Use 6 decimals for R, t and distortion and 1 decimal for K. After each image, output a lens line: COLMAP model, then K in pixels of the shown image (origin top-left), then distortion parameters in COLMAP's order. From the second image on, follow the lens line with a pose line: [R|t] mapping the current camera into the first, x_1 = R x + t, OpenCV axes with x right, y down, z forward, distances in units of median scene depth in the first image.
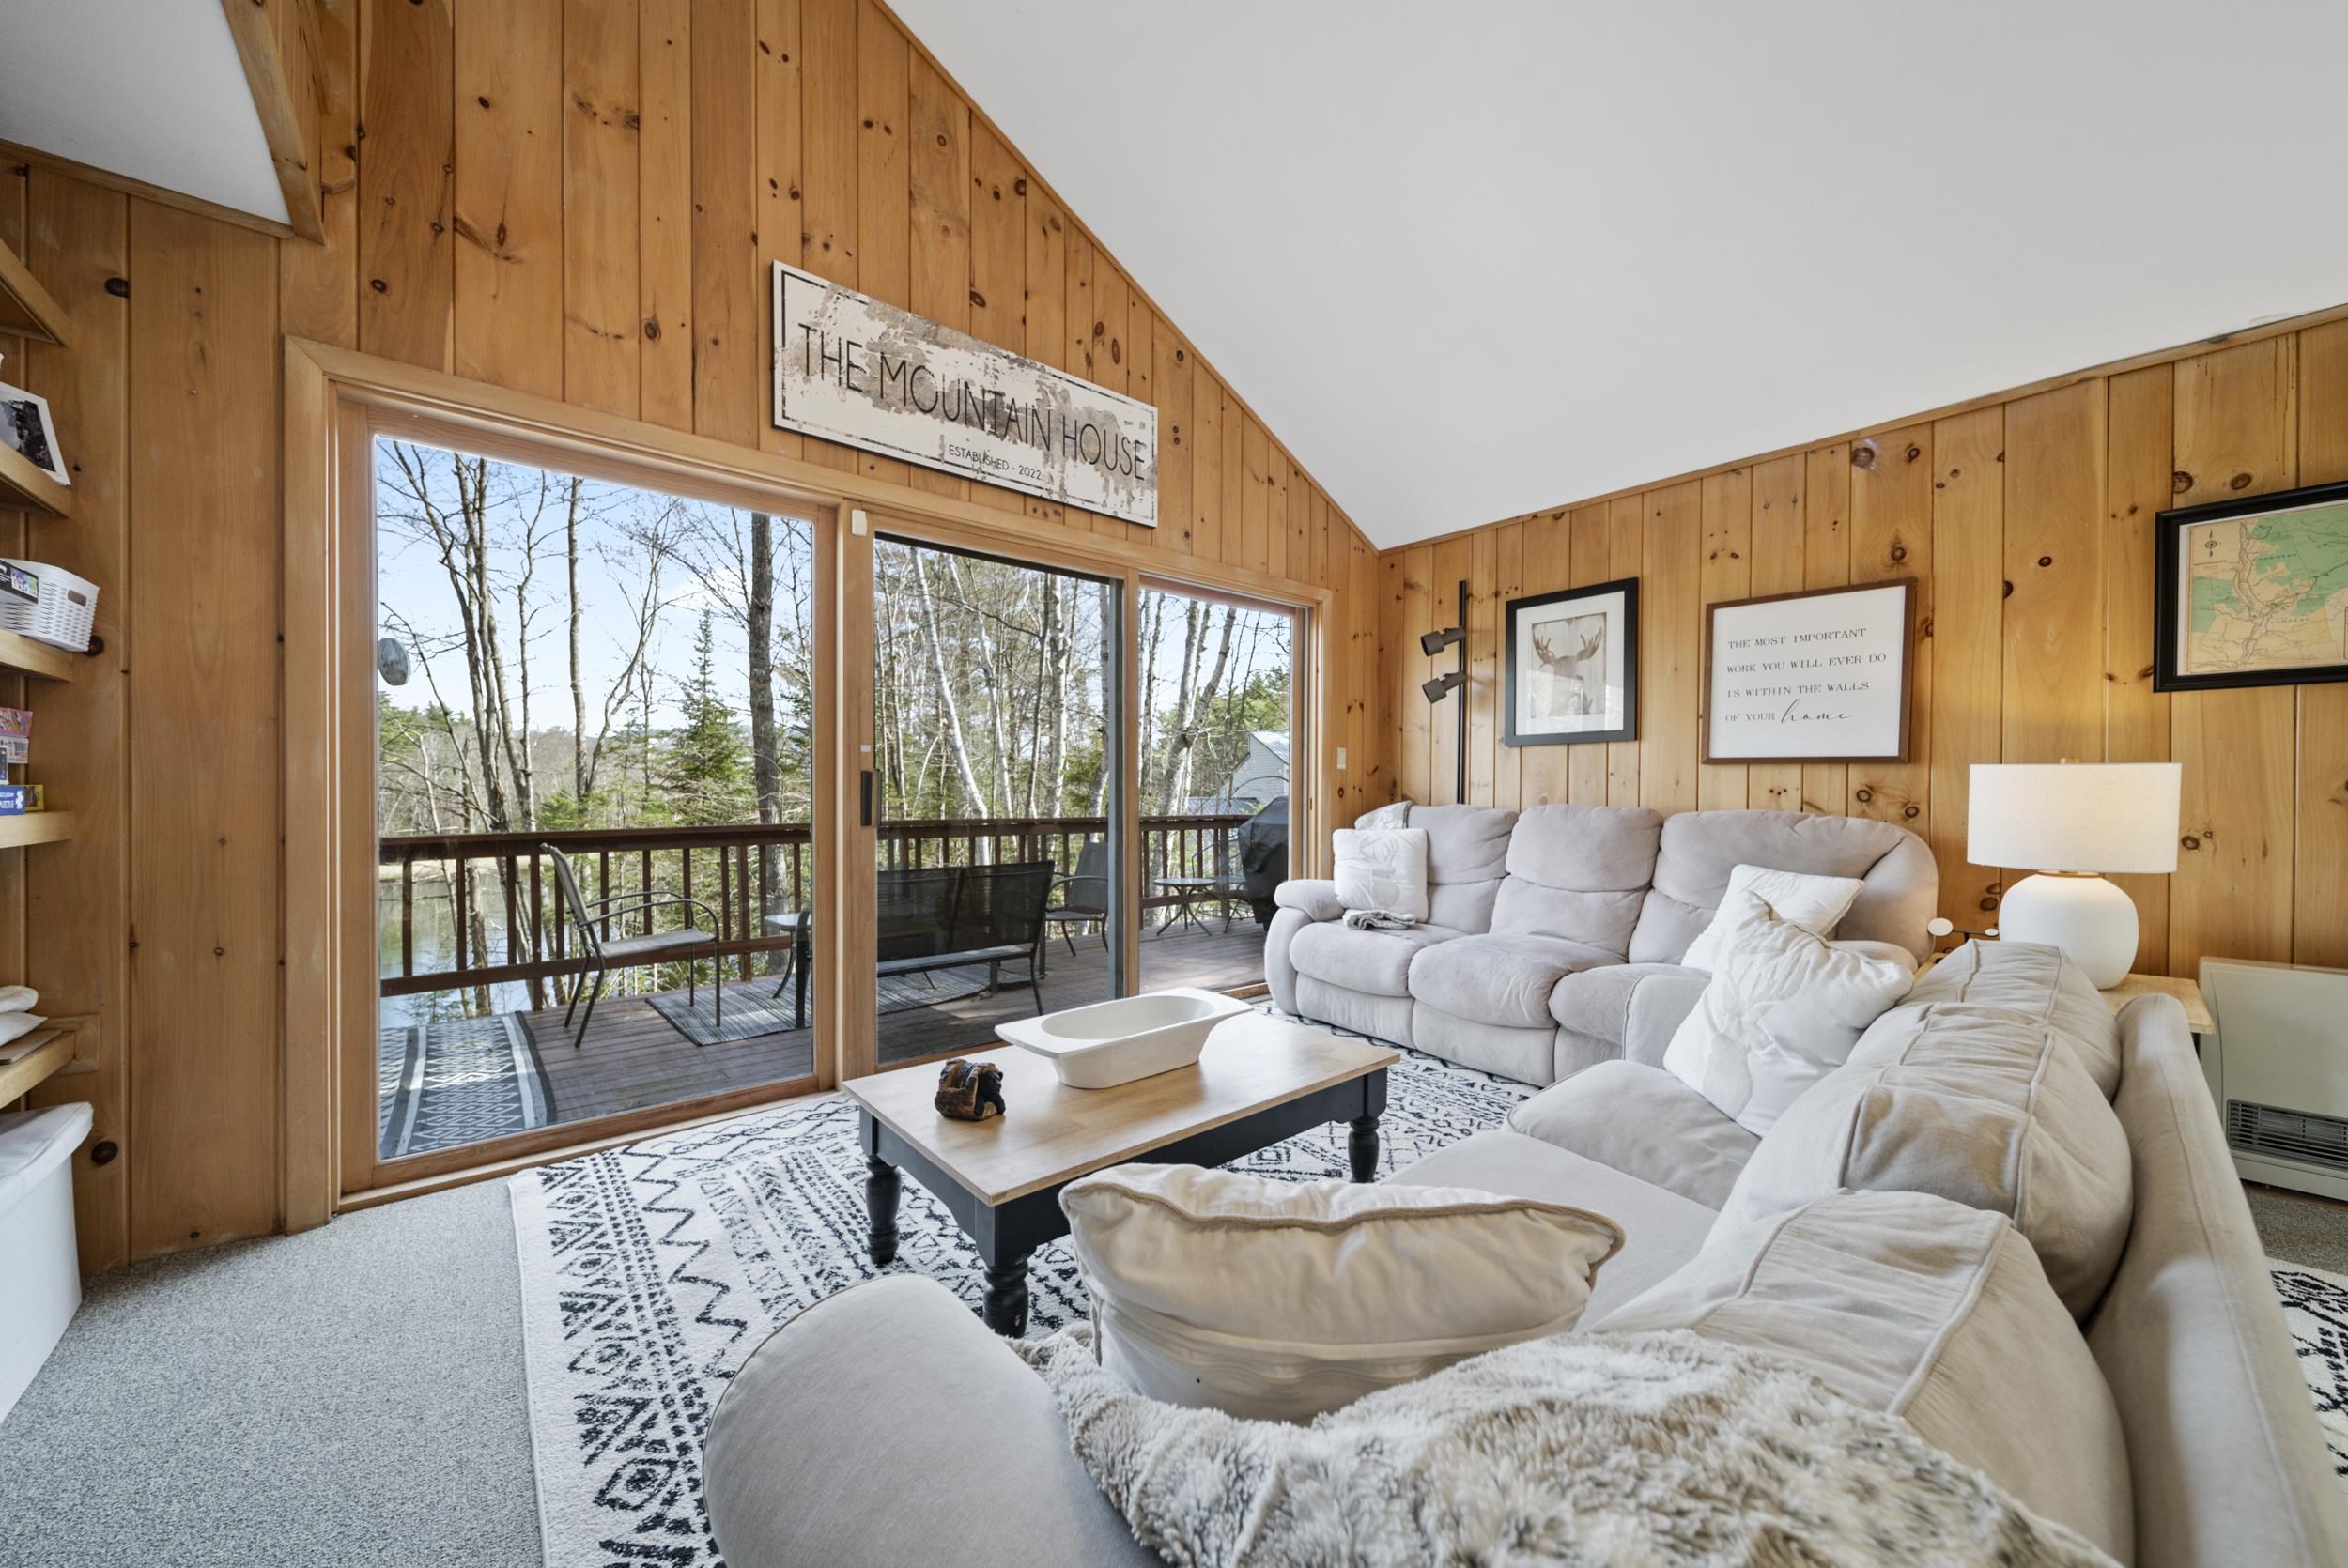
lens RADIAL K [[844.0, 0, 1173.3], [0, 844.0, 808.9], [0, 0, 1]] dist [0.000382, -0.001519]
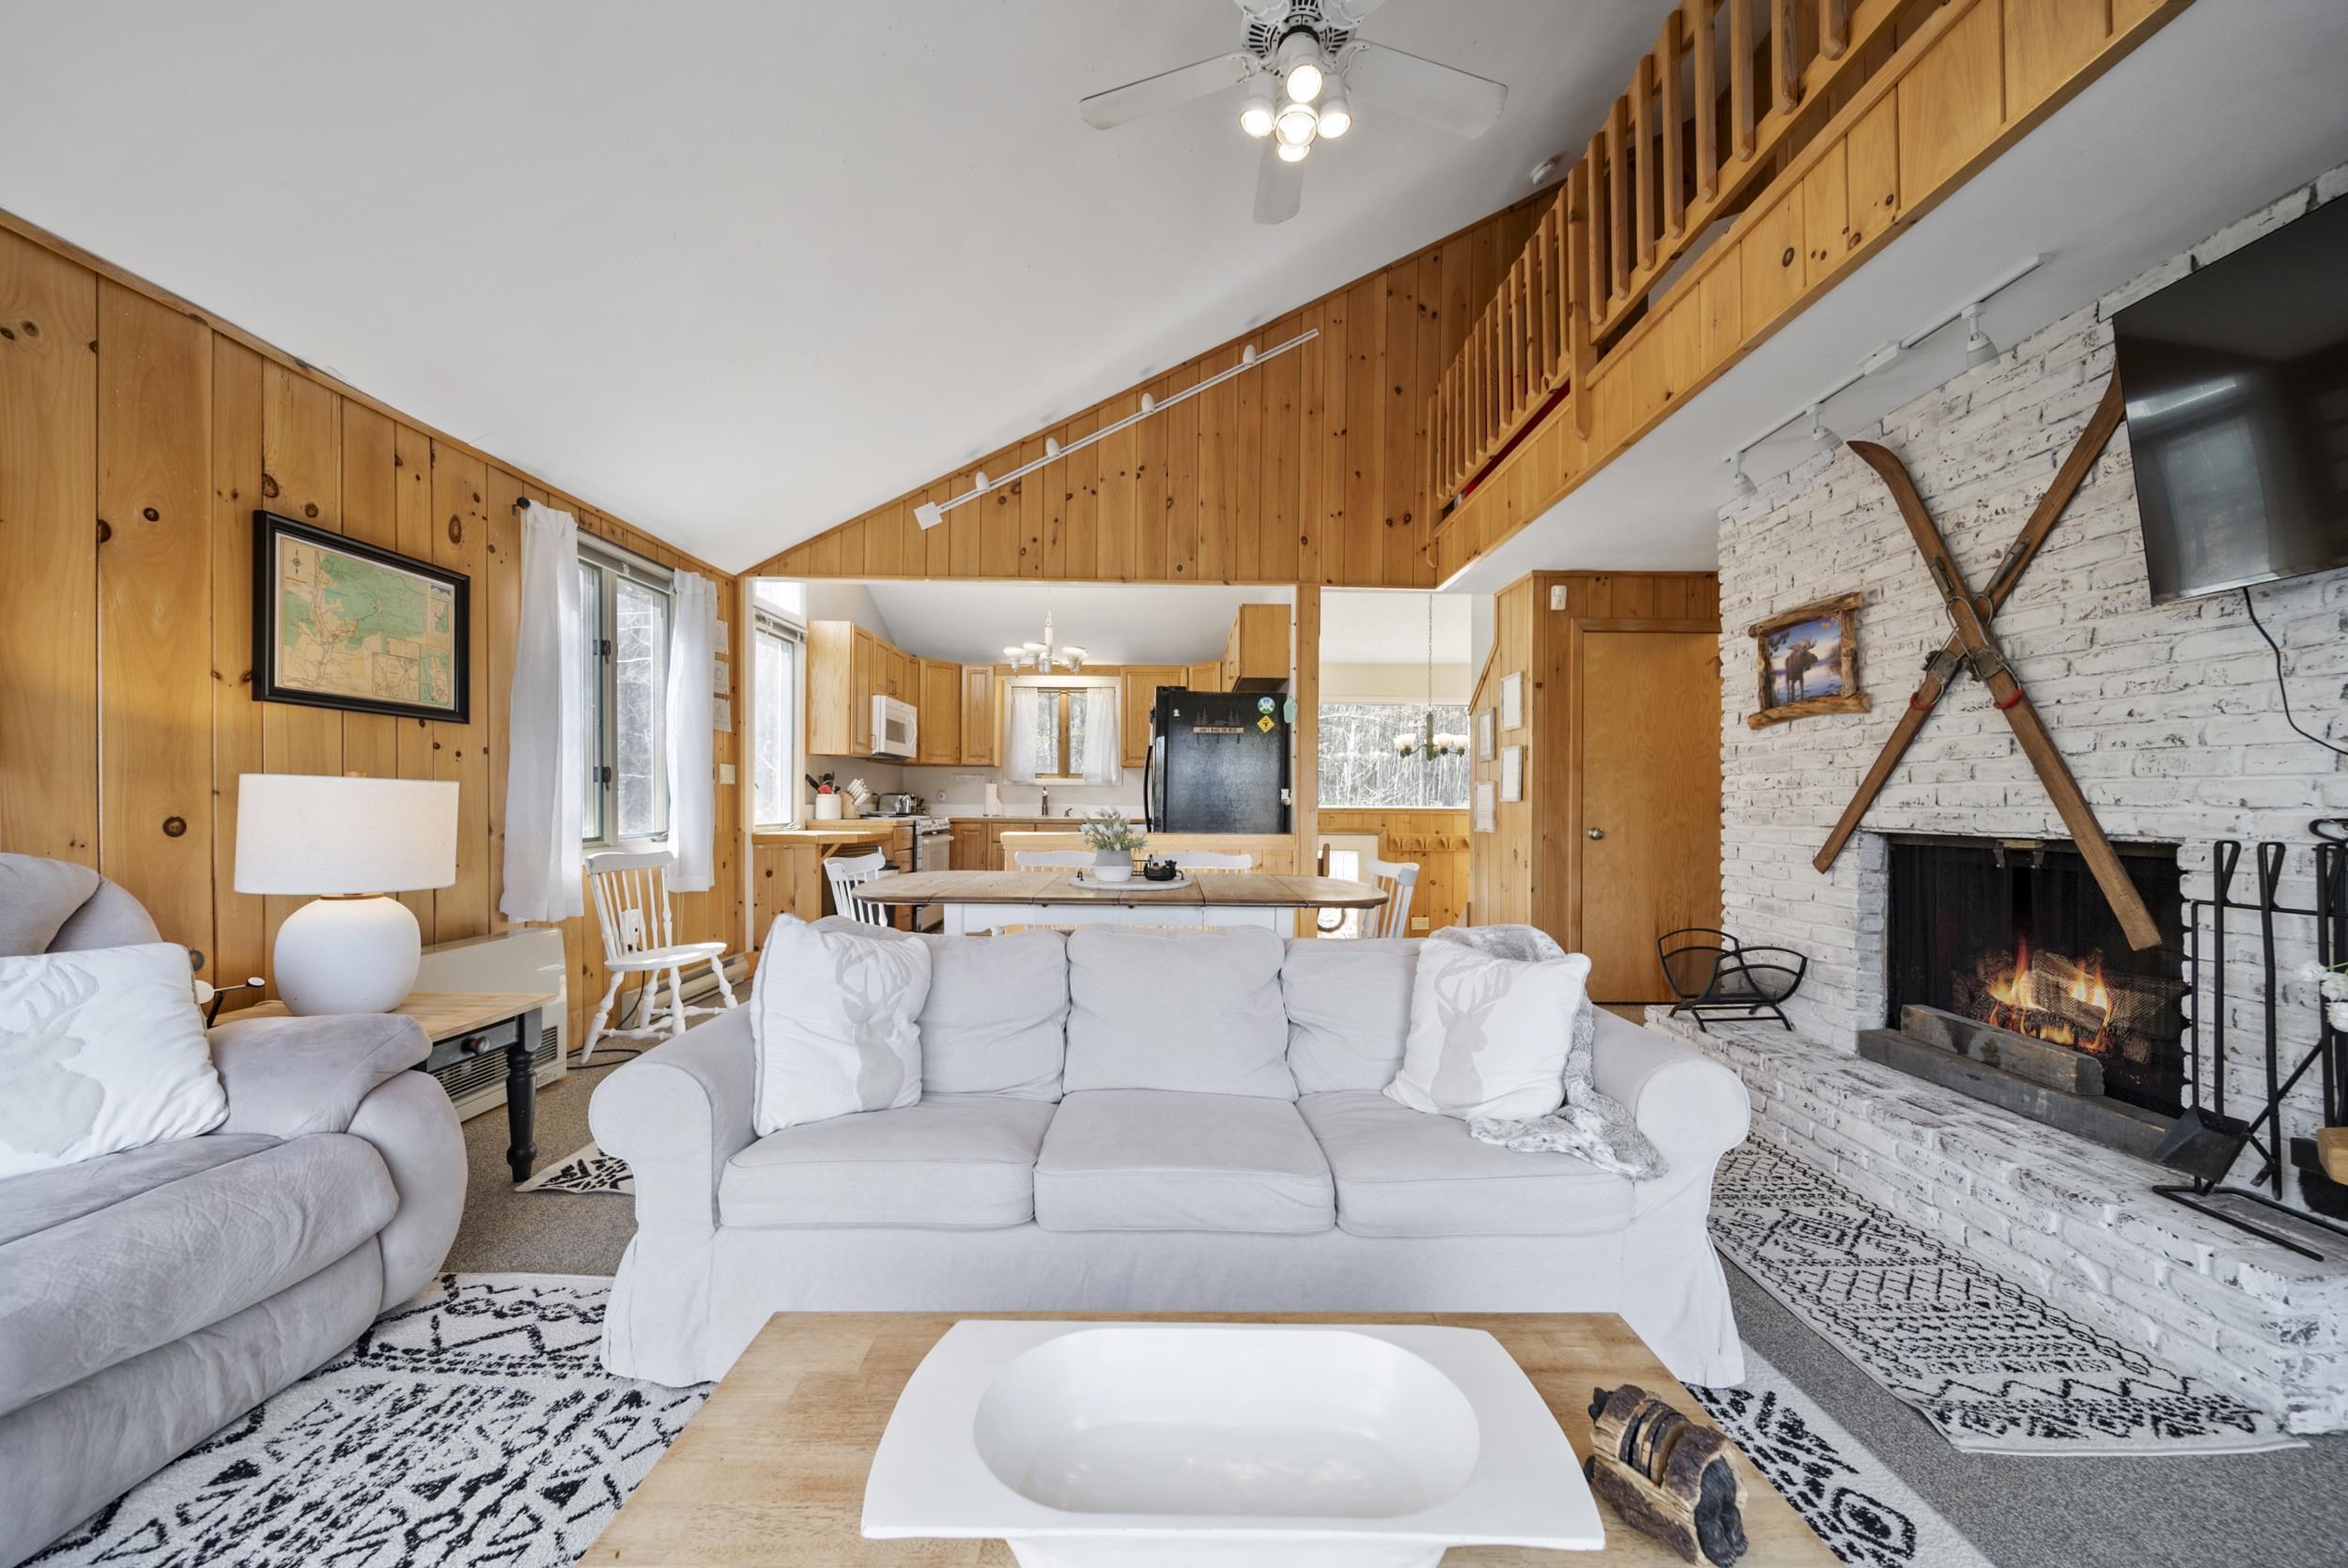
lens RADIAL K [[844.0, 0, 1186.7], [0, 844.0, 800.2], [0, 0, 1]] dist [0.000382, -0.001519]
pose [[-0.767930, -0.005173, 0.640513, -0.178833], [0.000552, 0.999962, 0.008739, -0.027045], [-0.640533, 0.007065, -0.767898, 0.818942]]
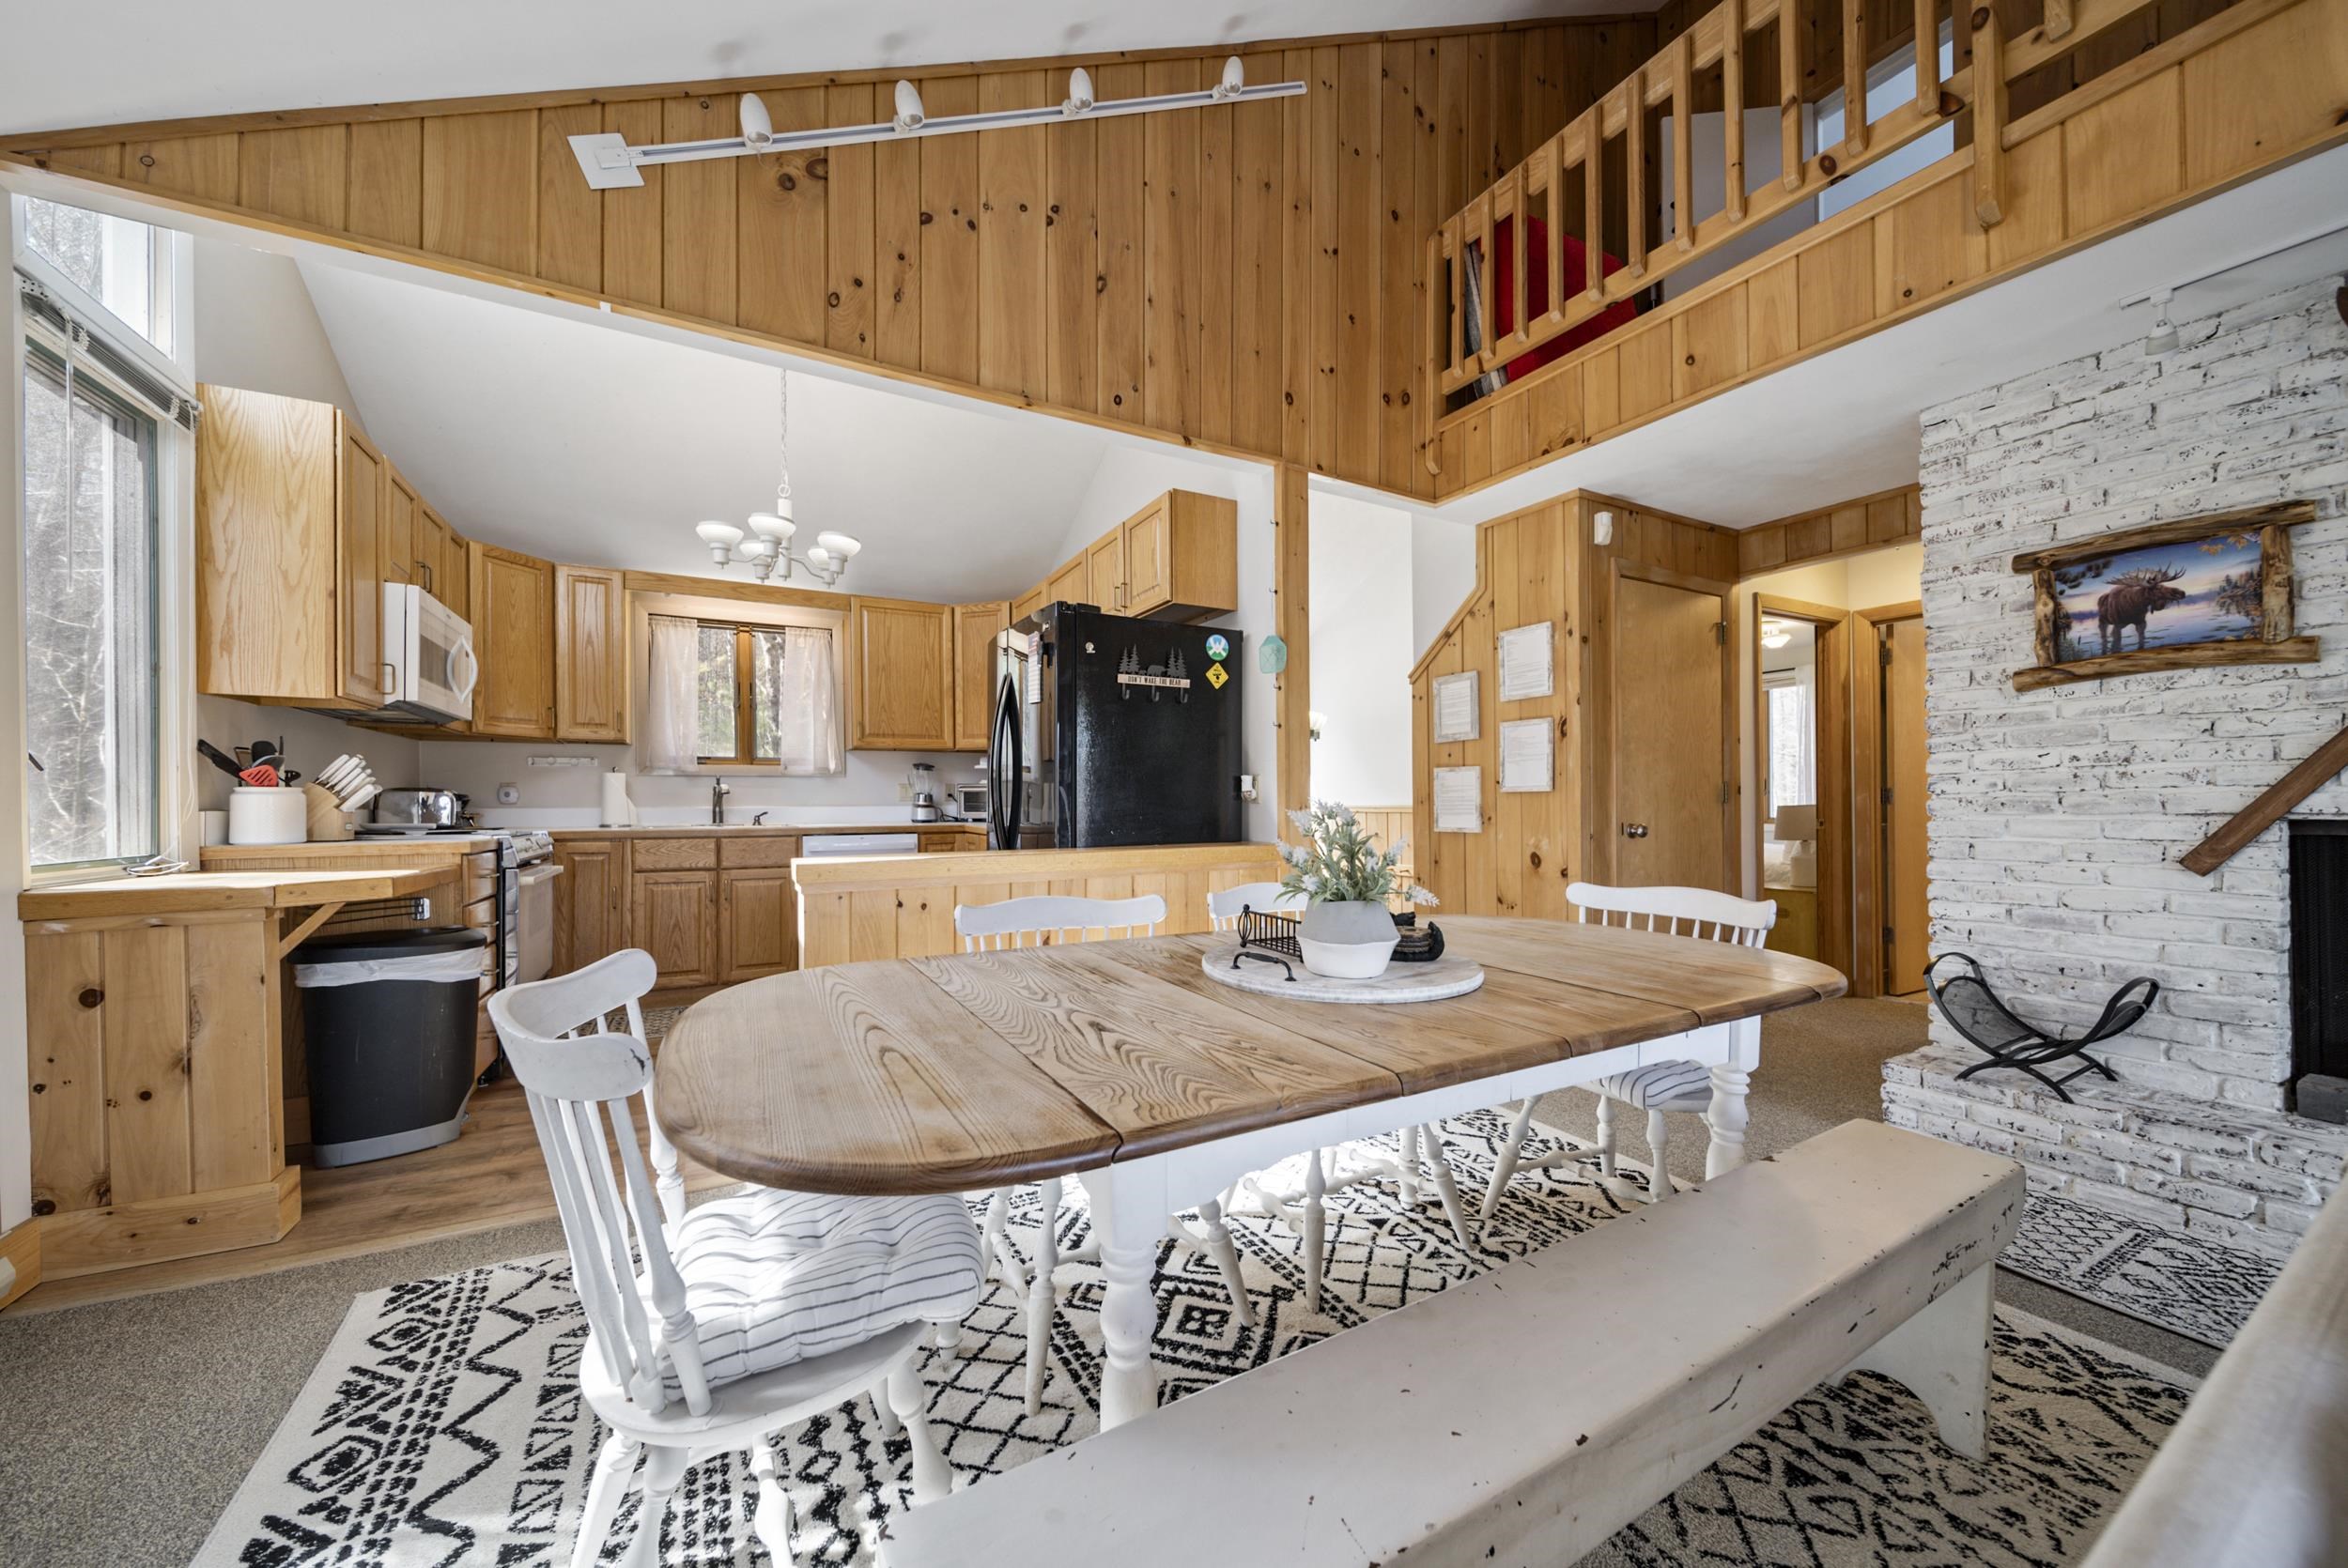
lens RADIAL K [[844.0, 0, 1183.8], [0, 844.0, 802.2], [0, 0, 1]] dist [0.000382, -0.001519]
pose [[-0.978802, 0.003845, 0.204772, 0.560686], [0.006694, 0.999890, 0.013226, -0.014941], [-0.204698, 0.014316, -0.978720, 0.525328]]
